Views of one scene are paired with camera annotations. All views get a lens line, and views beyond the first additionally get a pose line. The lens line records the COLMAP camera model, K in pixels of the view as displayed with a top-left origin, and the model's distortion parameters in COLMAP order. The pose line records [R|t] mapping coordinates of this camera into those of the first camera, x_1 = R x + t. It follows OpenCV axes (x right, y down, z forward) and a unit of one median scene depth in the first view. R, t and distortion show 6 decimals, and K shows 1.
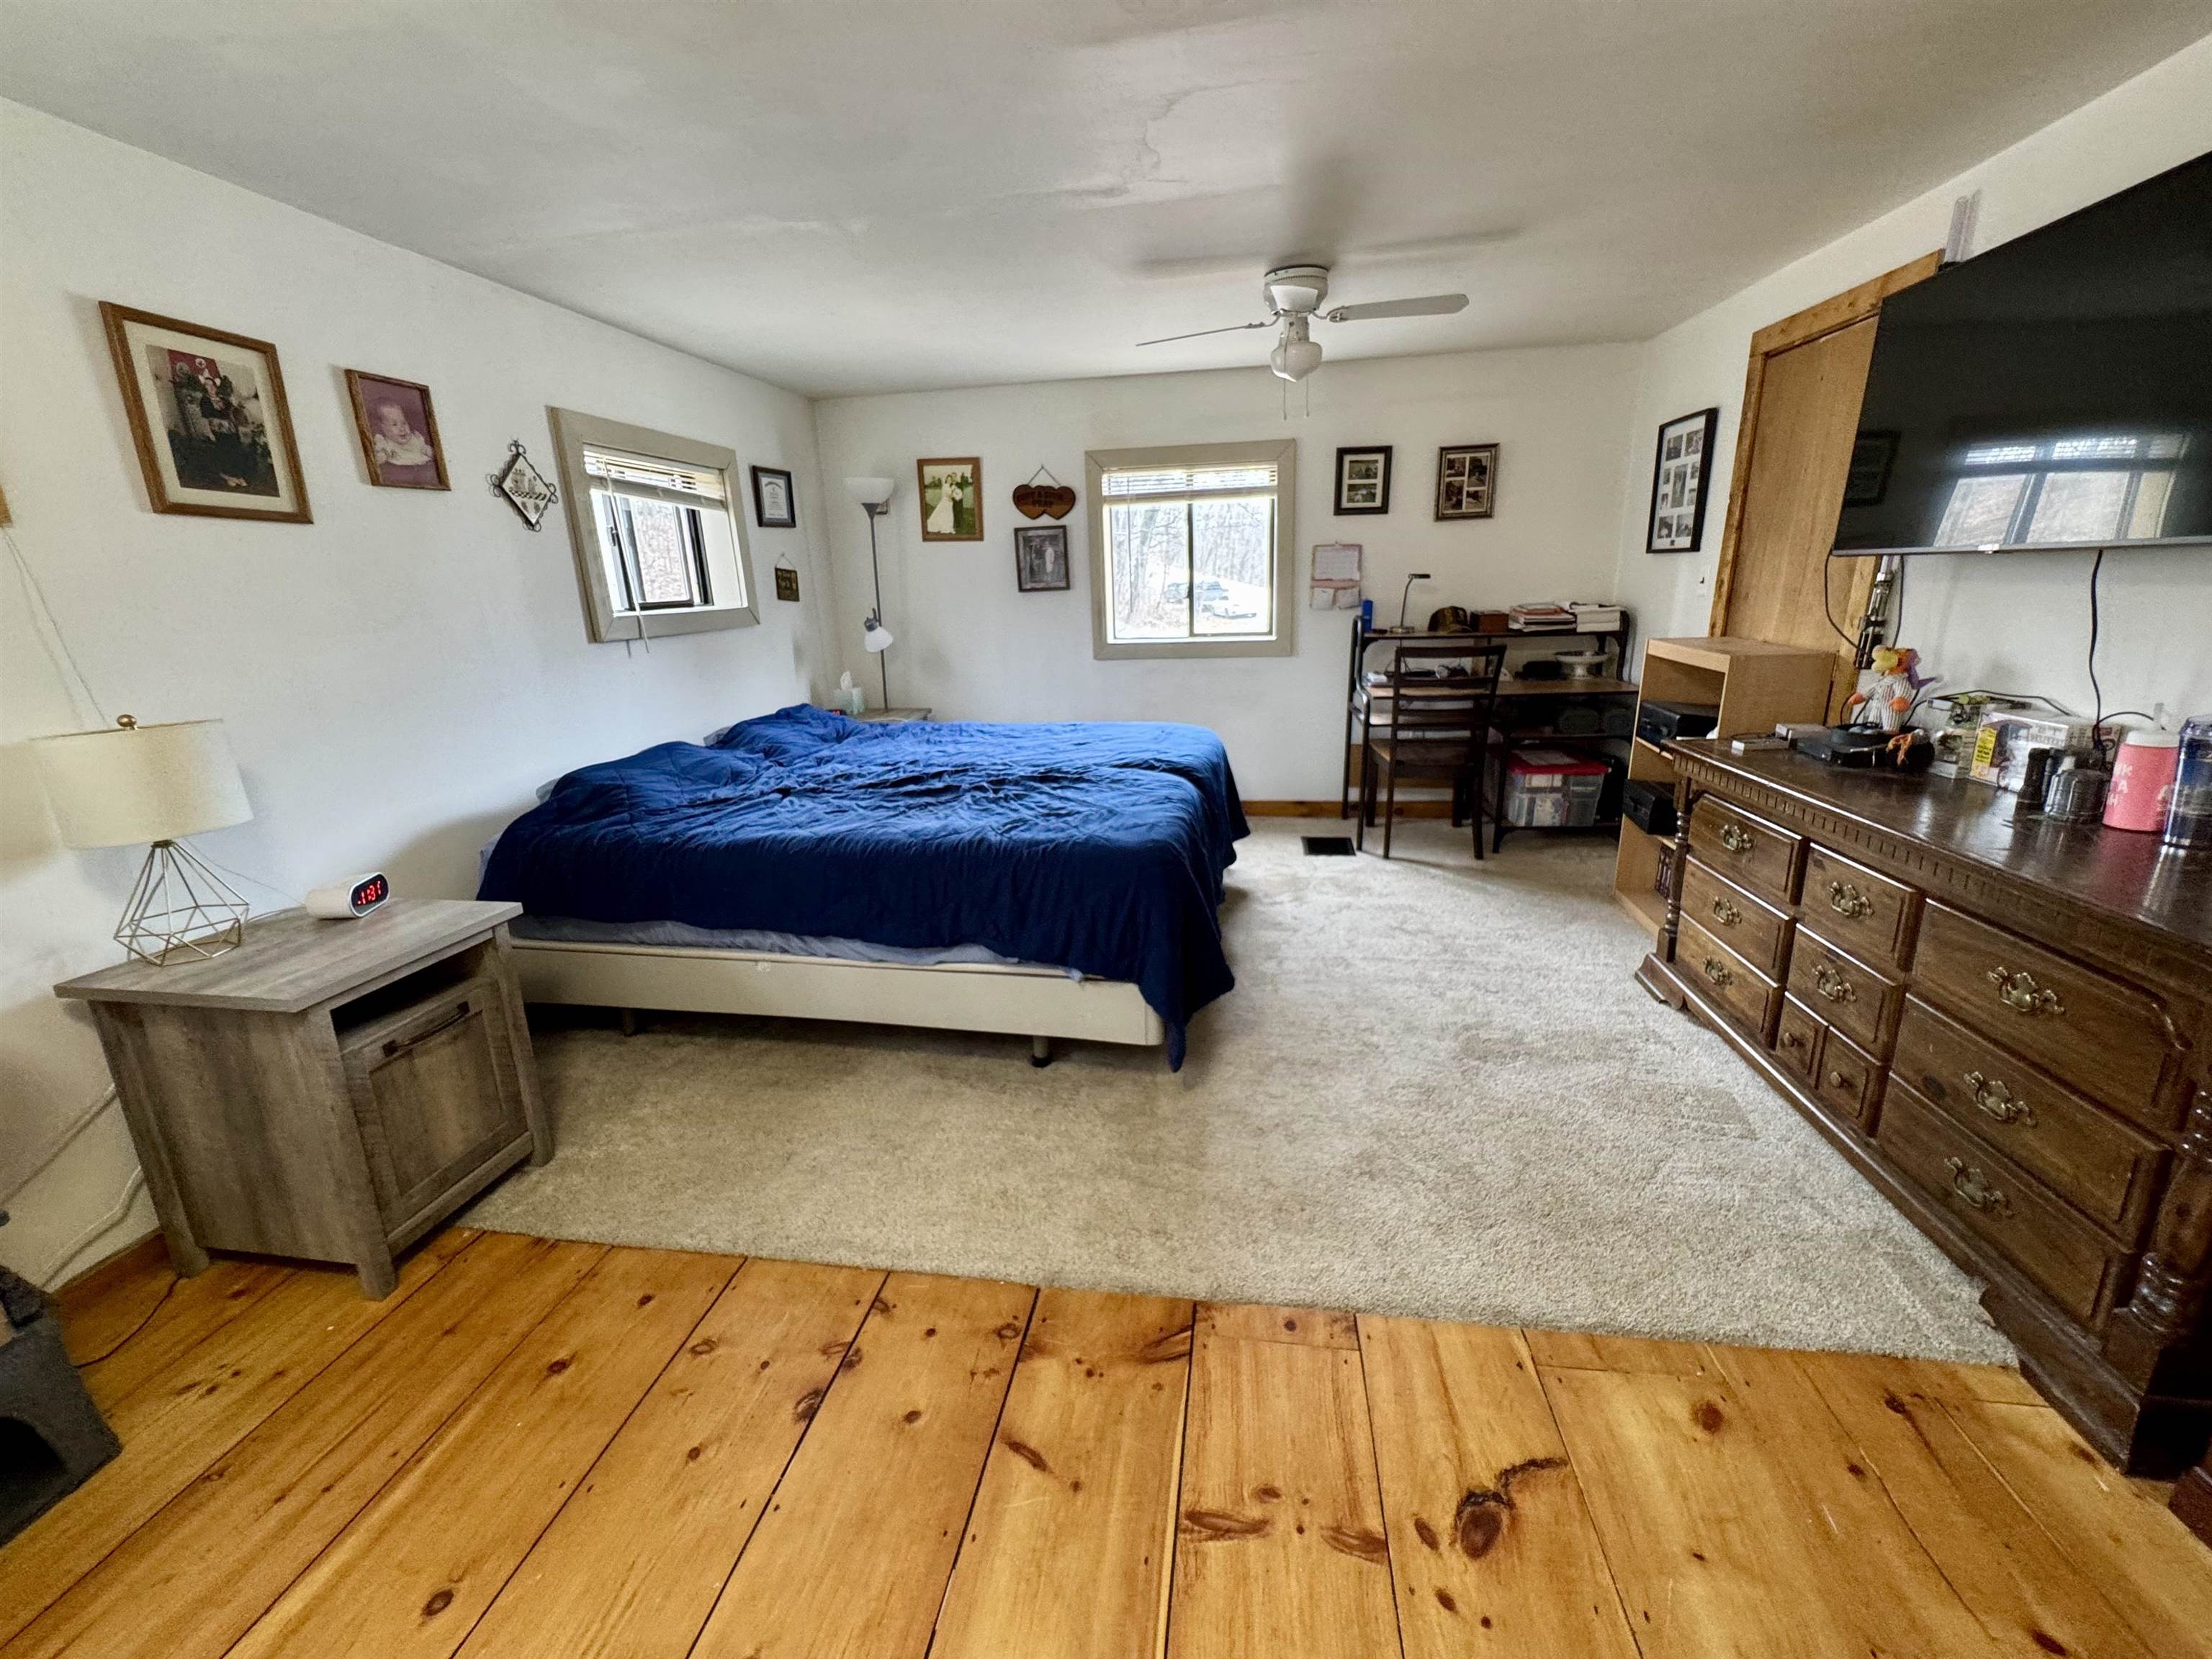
lens RADIAL K [[878.3, 0, 1103.9], [0, 878.3, 836.0], [0, 0, 1]] dist [-0.004423, 0.000714]
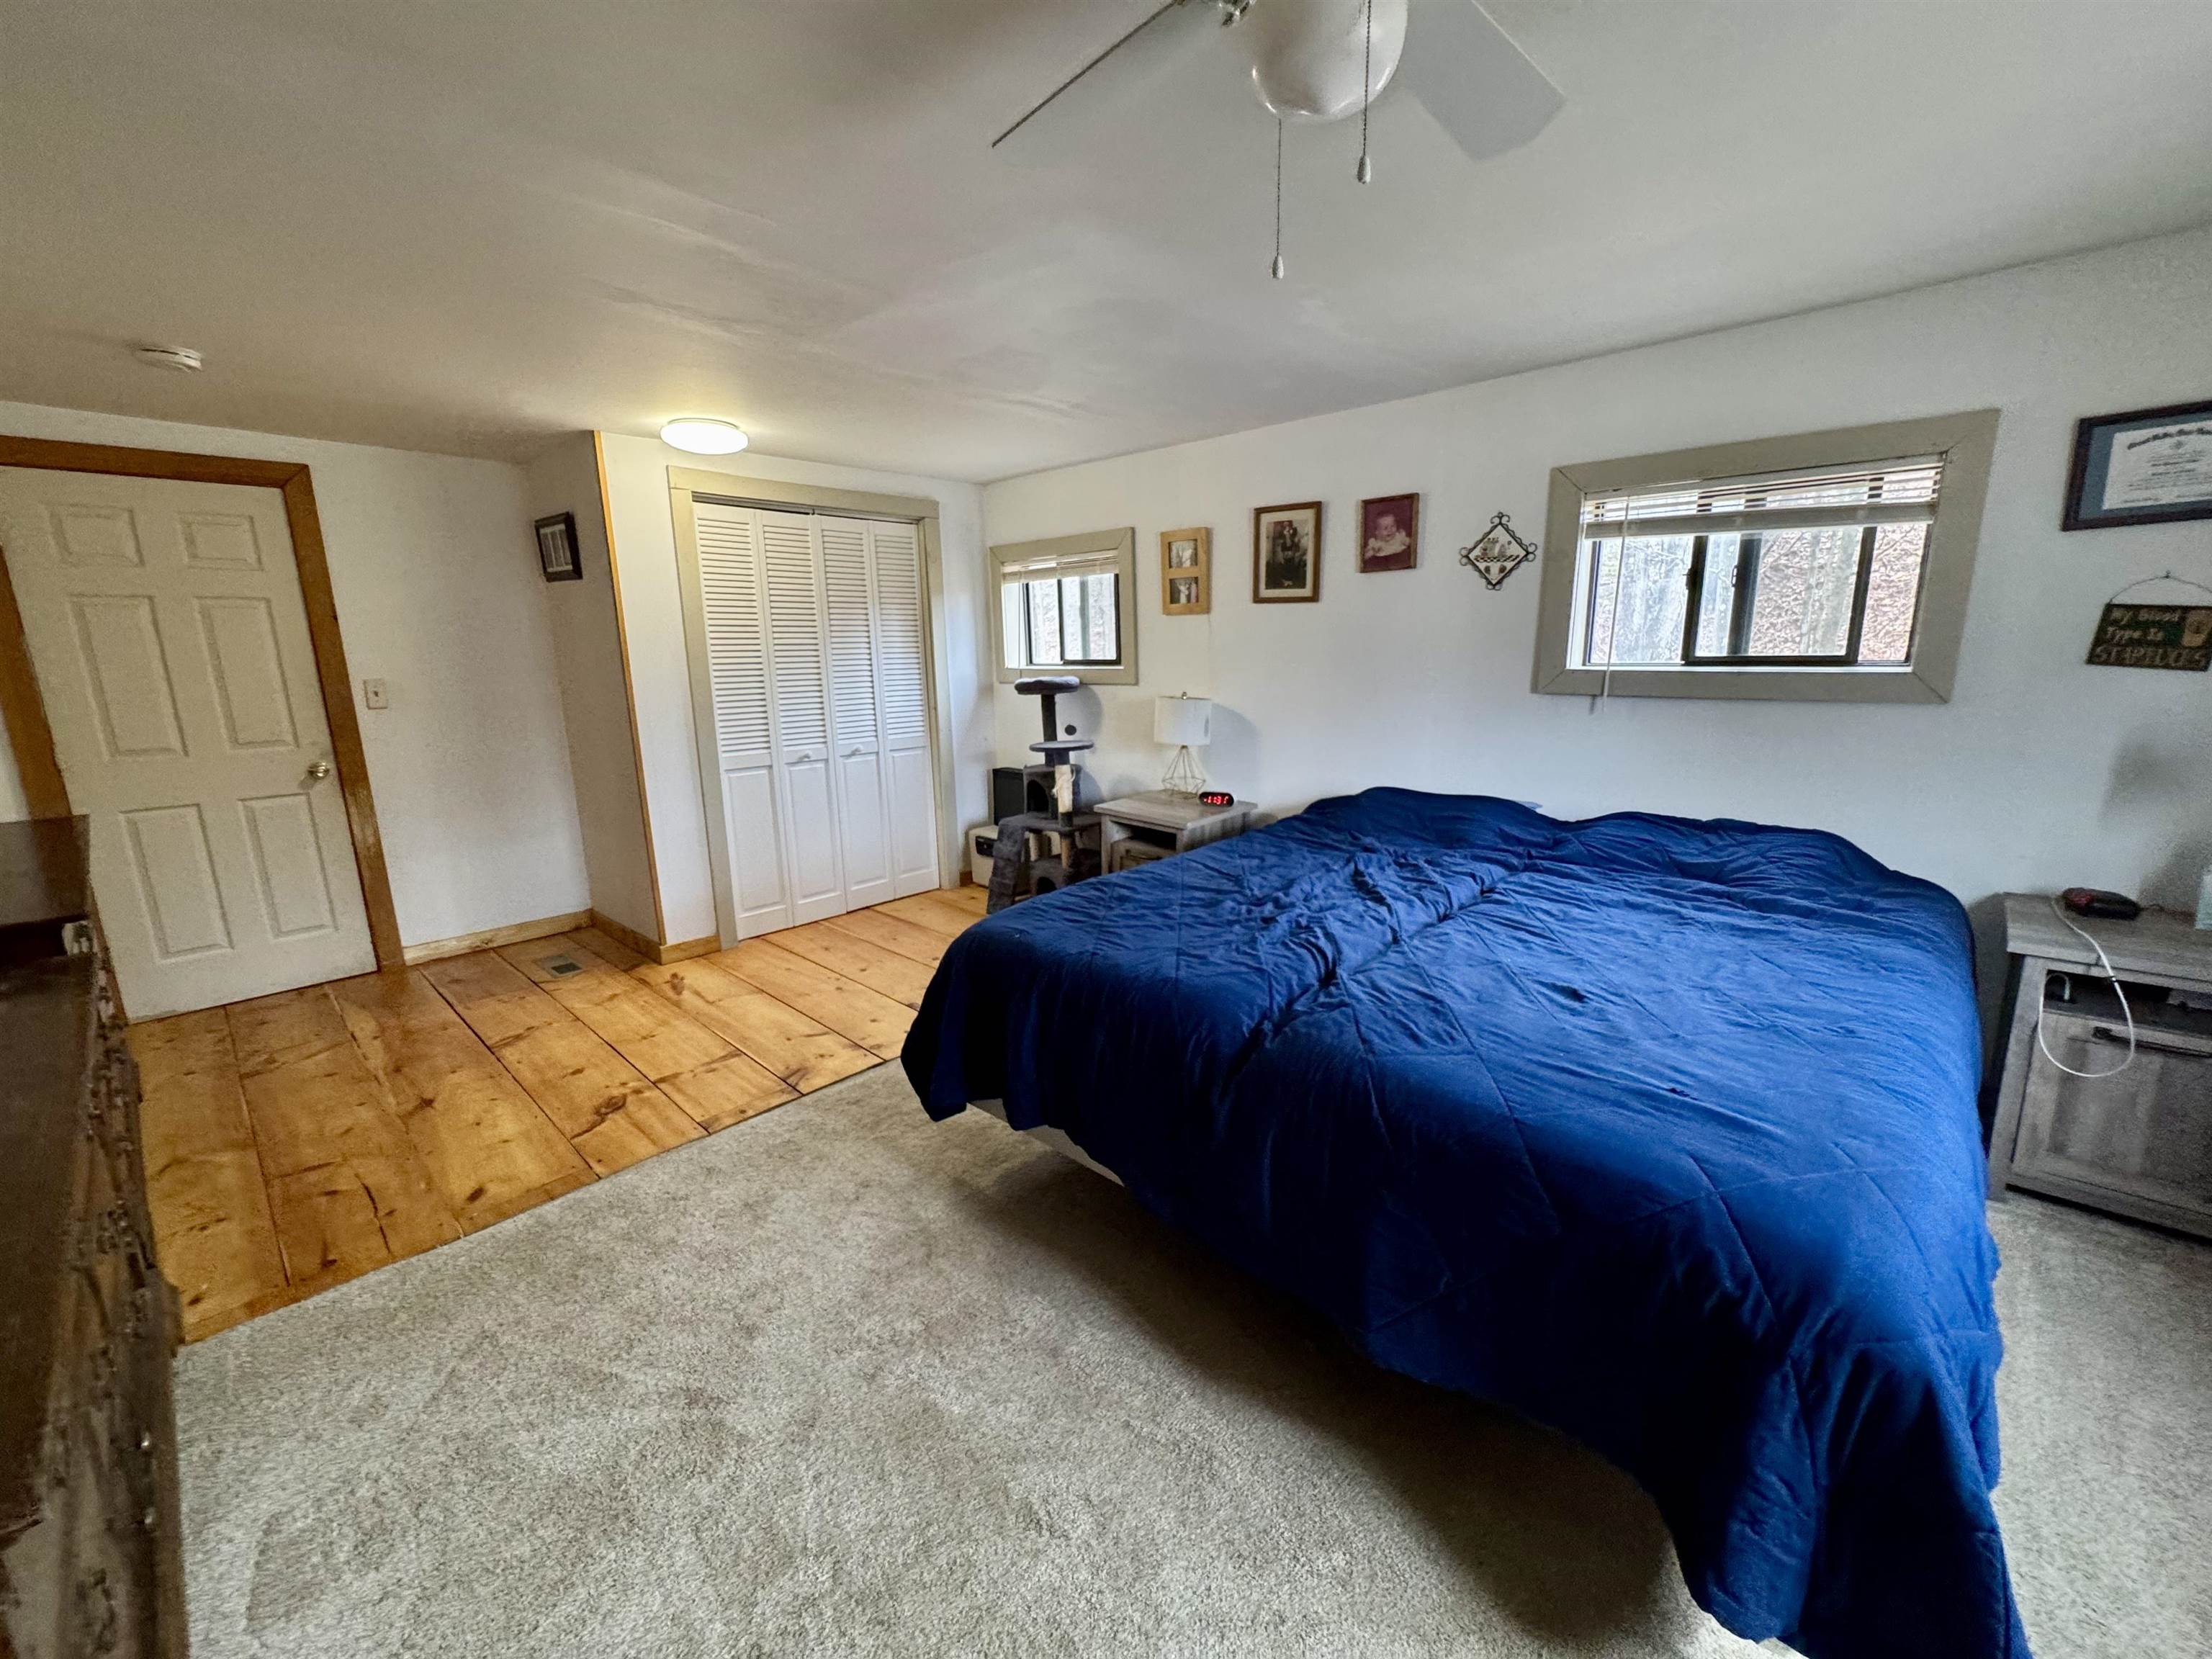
lens RADIAL K [[878.3, 0, 1104.3], [0, 878.3, 831.0], [0, 0, 1]] dist [-0.004423, 0.000714]
pose [[-0.555099, 0.218776, -0.802498, 0.616556], [-0.200974, 0.900928, 0.384627, -0.407062], [0.807140, 0.374787, -0.456136, 1.242497]]
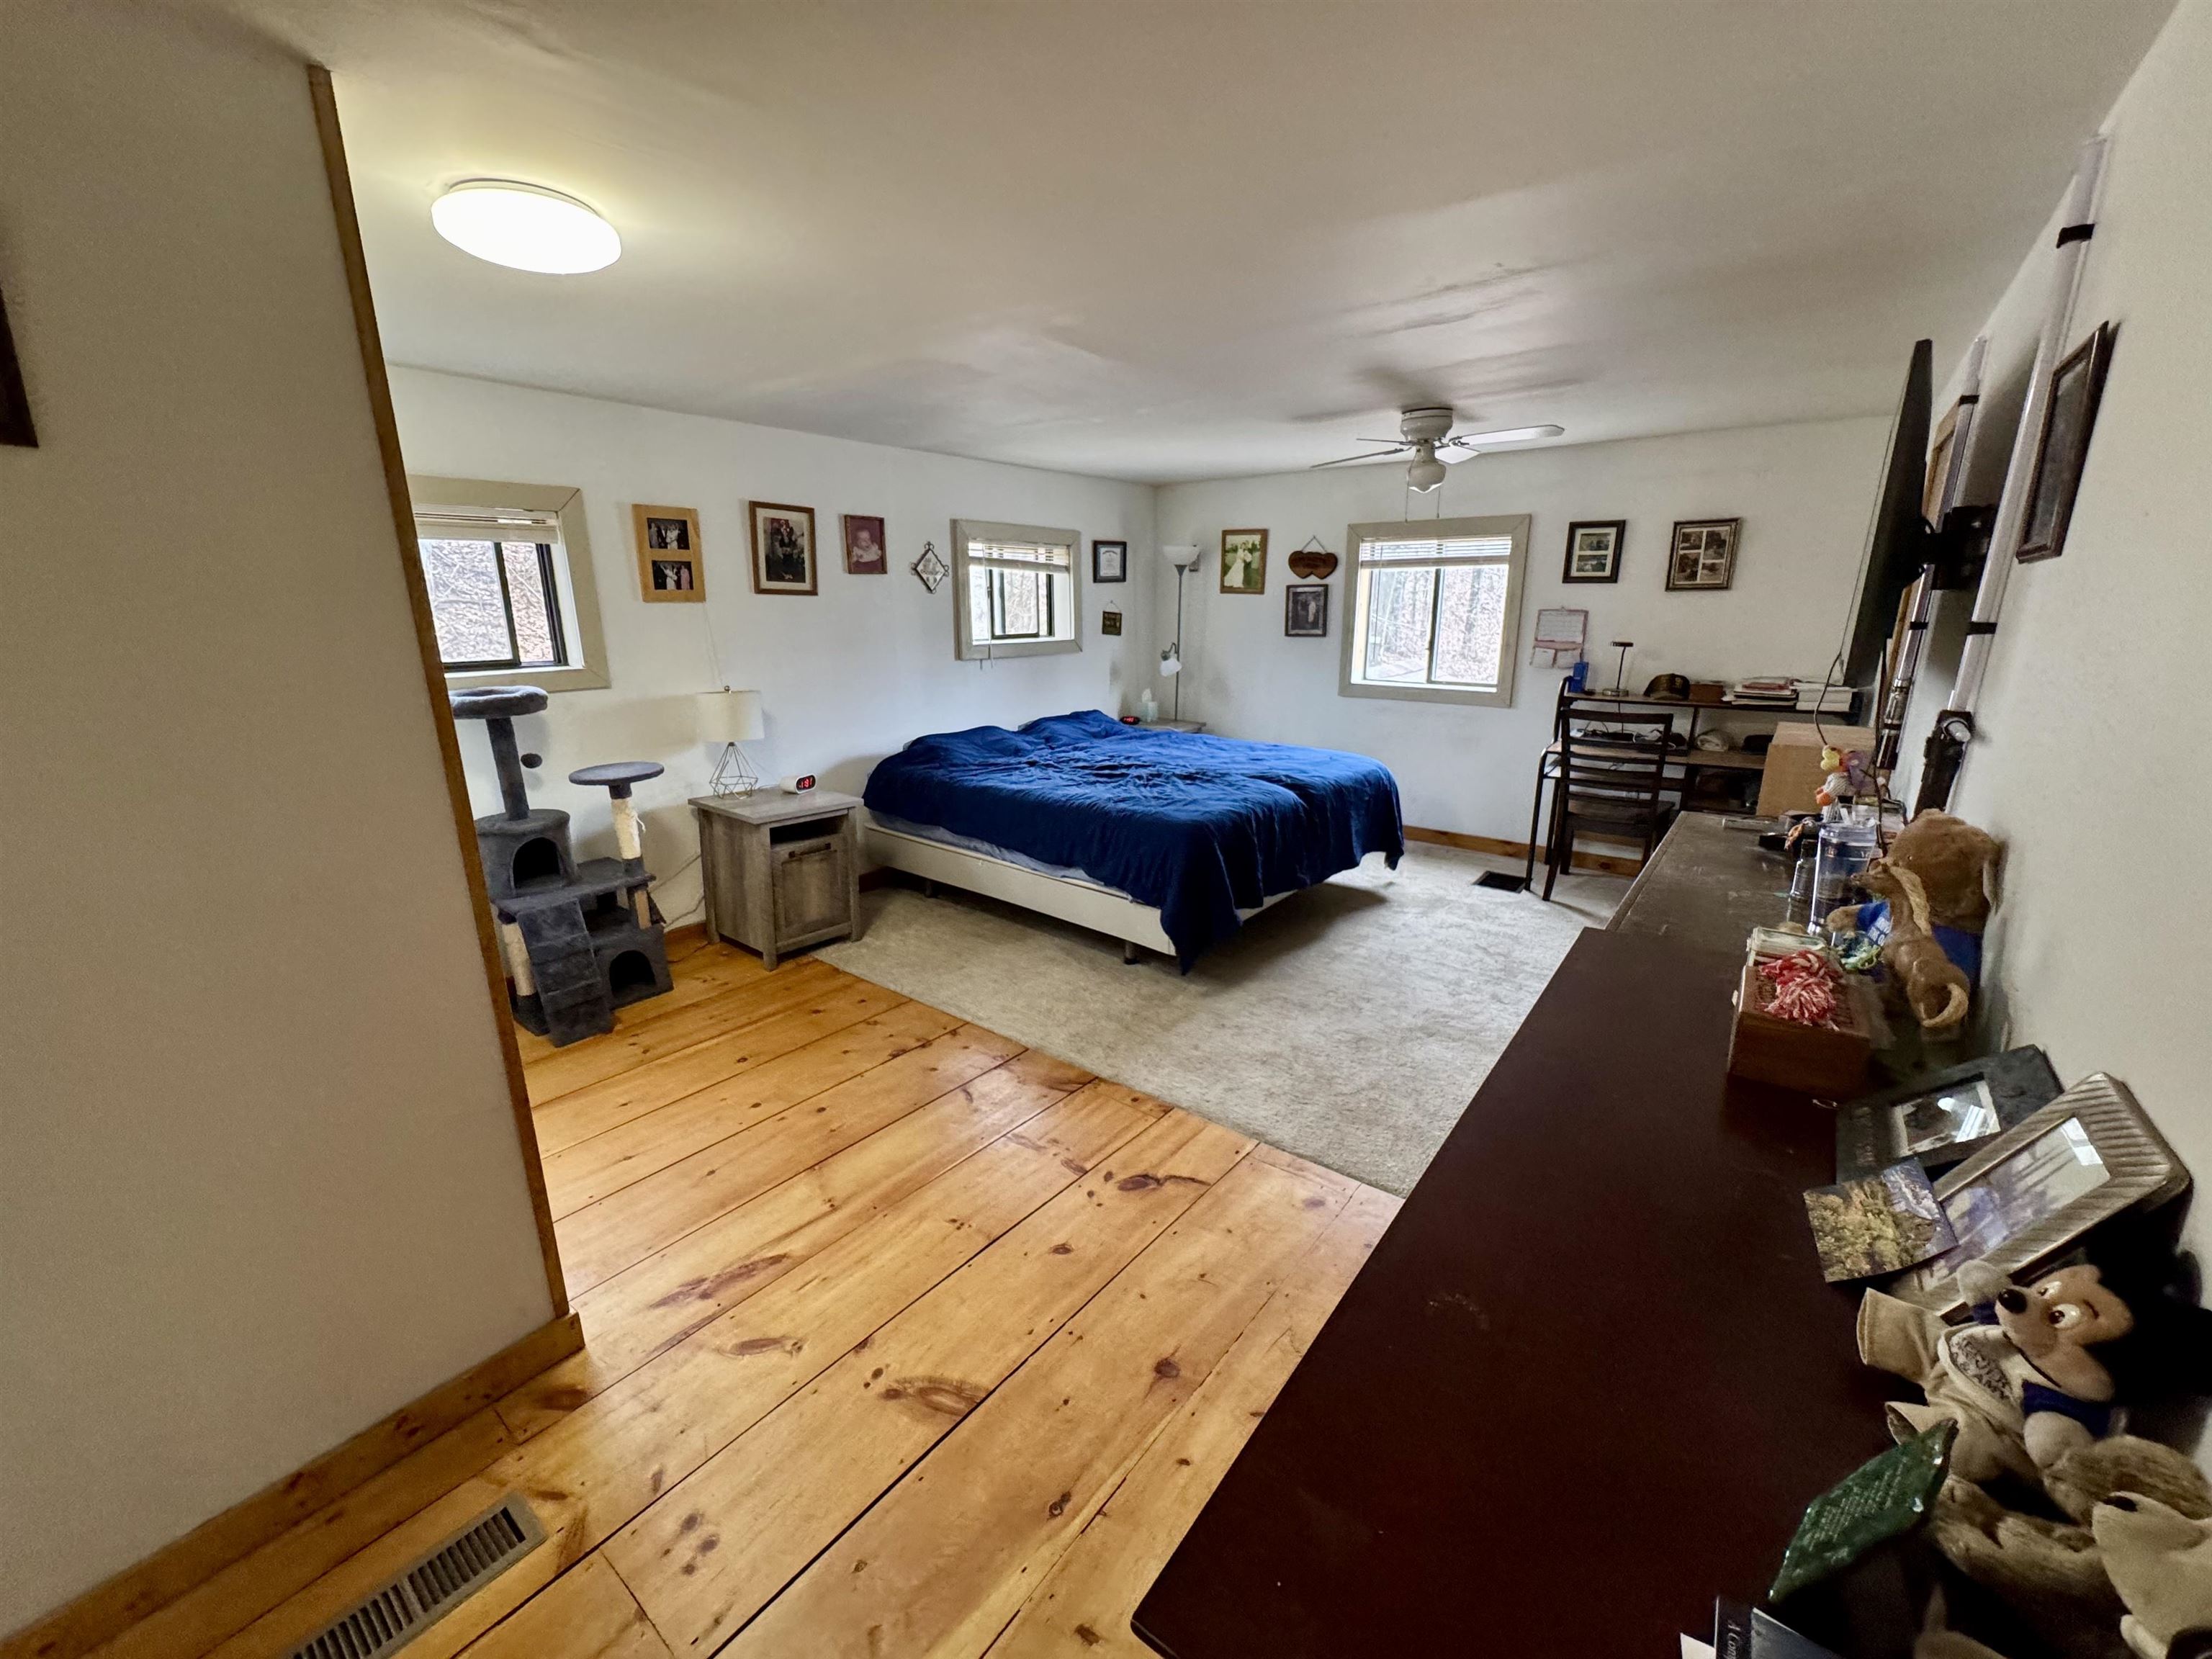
lens RADIAL K [[878.3, 0, 1108.6], [0, 878.3, 839.4], [0, 0, 1]] dist [-0.004423, 0.000714]
pose [[0.871516, 0.159184, -0.463811, 0.513524], [-0.165376, 0.985844, 0.027603, 0.016326], [0.461639, 0.052647, 0.885504, -0.319684]]
